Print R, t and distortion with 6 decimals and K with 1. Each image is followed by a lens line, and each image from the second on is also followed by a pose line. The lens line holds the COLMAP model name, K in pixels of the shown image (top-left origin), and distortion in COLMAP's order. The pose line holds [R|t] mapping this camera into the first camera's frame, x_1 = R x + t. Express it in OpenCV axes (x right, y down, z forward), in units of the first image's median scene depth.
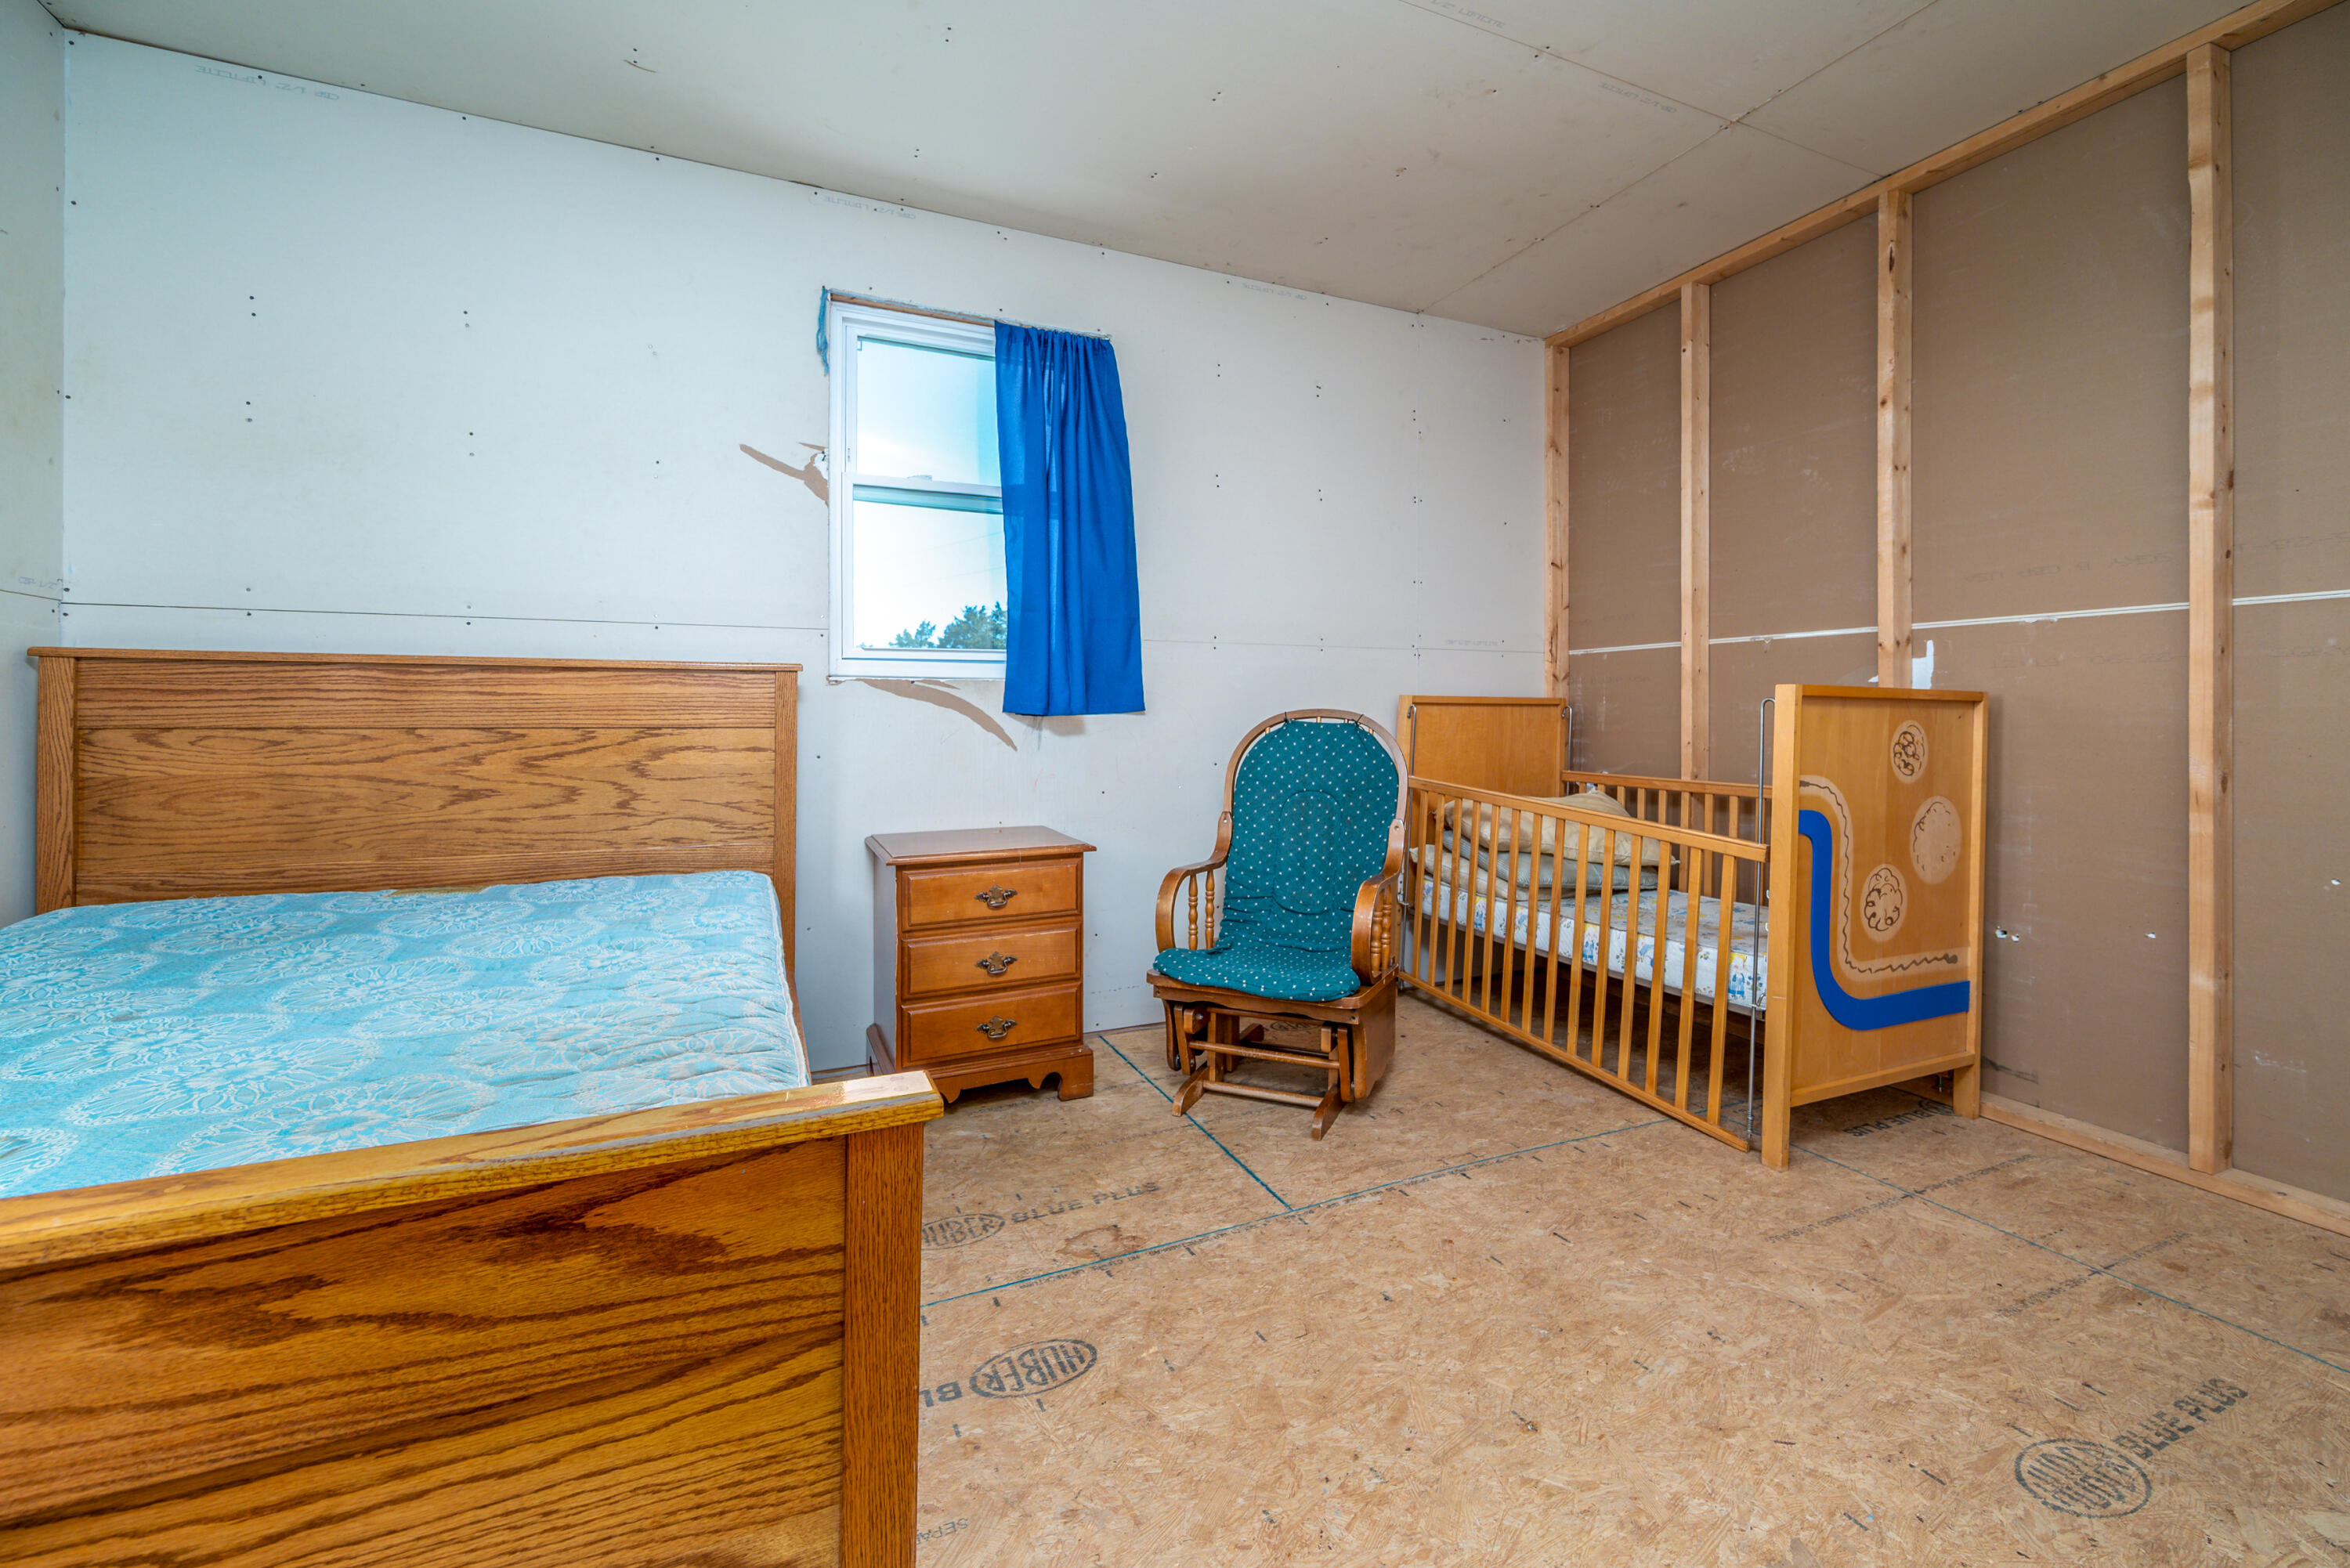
lens RADIAL K [[943.7, 0, 1227.5], [0, 943.7, 724.3], [0, 0, 1]] dist [0.001213, -0.000201]
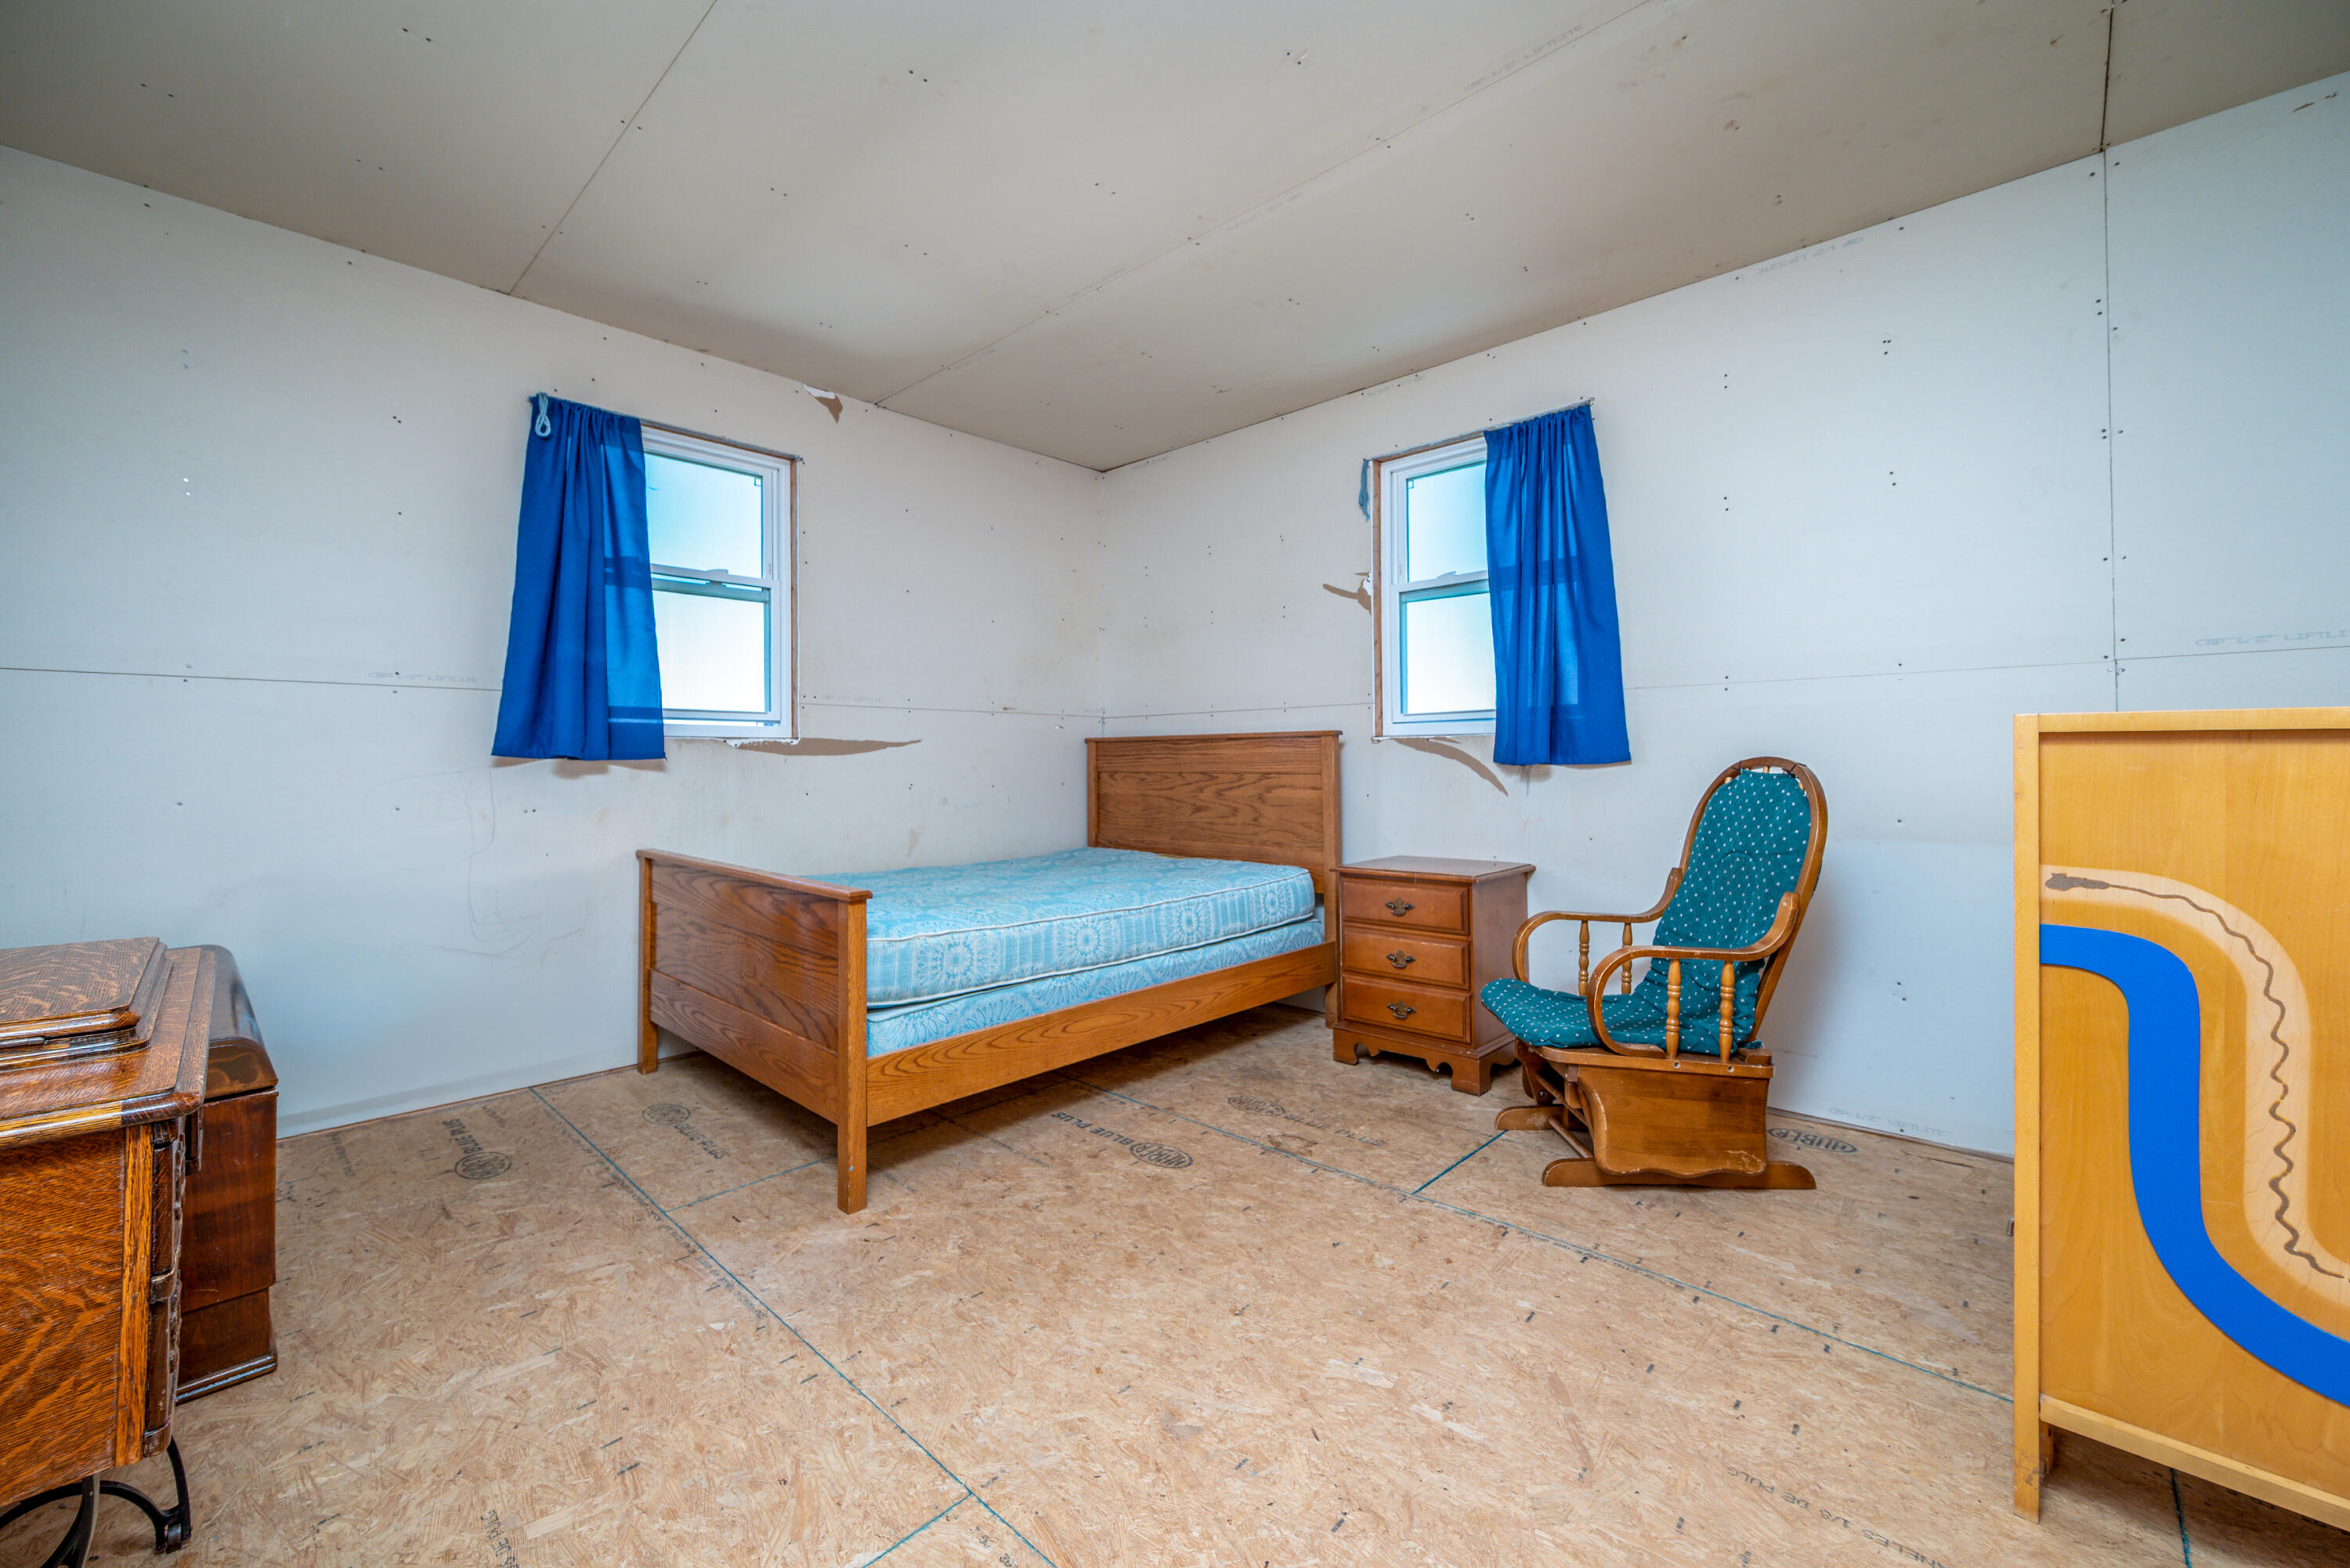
lens RADIAL K [[943.7, 0, 1182.4], [0, 943.7, 770.7], [0, 0, 1]] dist [0.001213, -0.000201]
pose [[0.384030, 0.003875, -0.923312, 0.821244], [-0.004658, 0.999987, 0.002260, -0.003881], [0.923309, 0.003433, 0.384043, 0.234683]]
